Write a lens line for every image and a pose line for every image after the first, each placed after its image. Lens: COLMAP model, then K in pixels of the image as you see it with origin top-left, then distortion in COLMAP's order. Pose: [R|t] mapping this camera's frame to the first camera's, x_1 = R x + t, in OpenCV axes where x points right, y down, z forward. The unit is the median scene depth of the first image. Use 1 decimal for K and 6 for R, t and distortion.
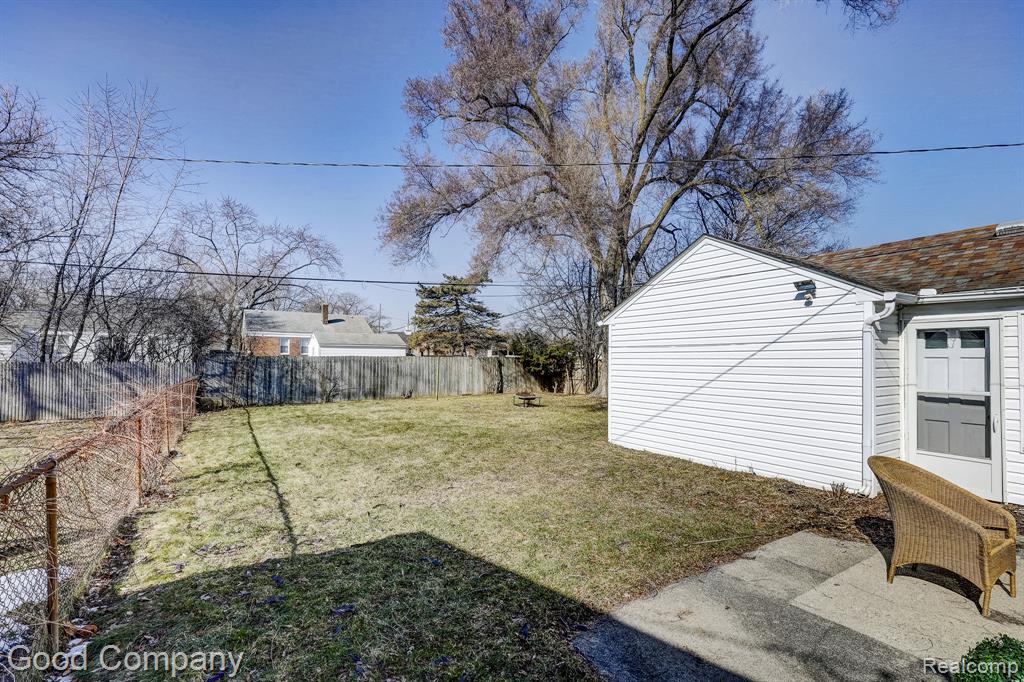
lens RADIAL K [[447.6, 0, 504.7], [0, 447.6, 344.8], [0, 0, 1]] dist [0.009531, 0.000547]
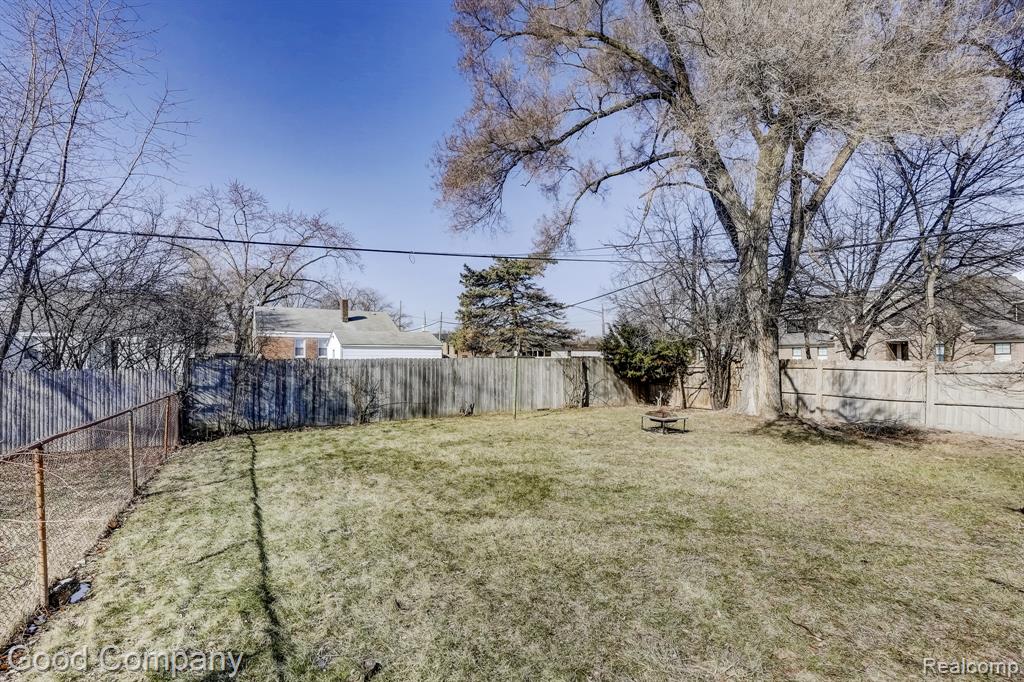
lens RADIAL K [[477.9, 0, 500.7], [0, 477.9, 344.4], [0, 0, 1]] dist [0.012449, 0.000250]
pose [[0.998414, -0.010602, -0.055290, -0.108143], [0.010492, 0.999942, -0.002280, 0.005209], [0.055311, 0.001696, 0.998468, 0.204097]]
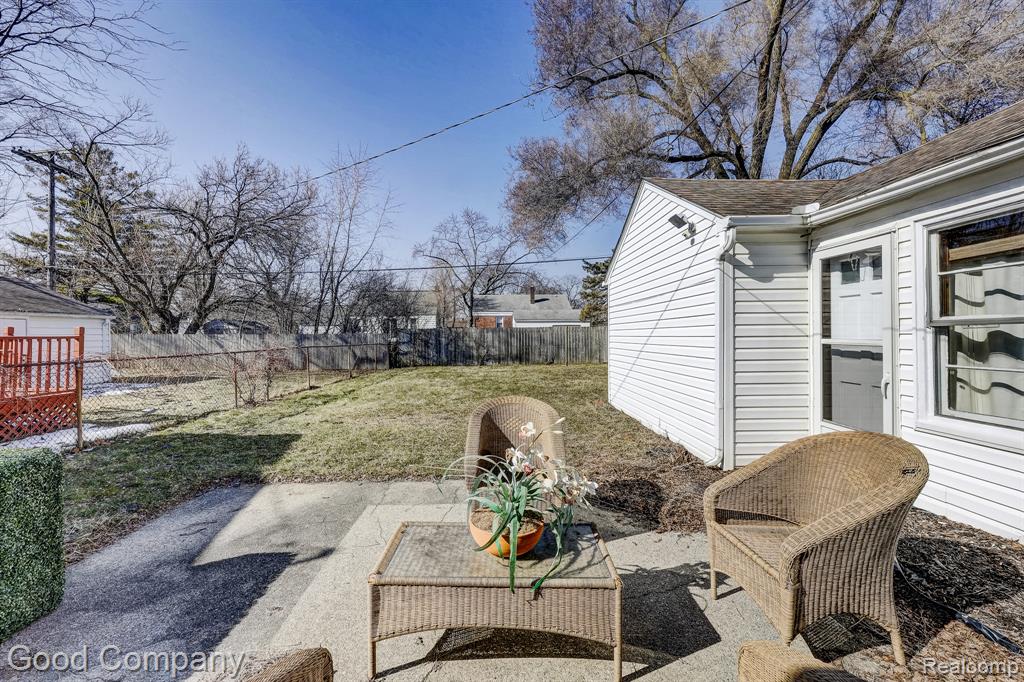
lens RADIAL K [[419.1, 0, 506.8], [0, 419.1, 330.8], [0, 0, 1]] dist [0.003100, 0.000376]
pose [[0.864522, -0.015022, -0.502371, 0.200695], [0.026322, 0.999535, 0.015410, 0.014920], [0.501906, -0.026546, 0.864515, 0.033018]]
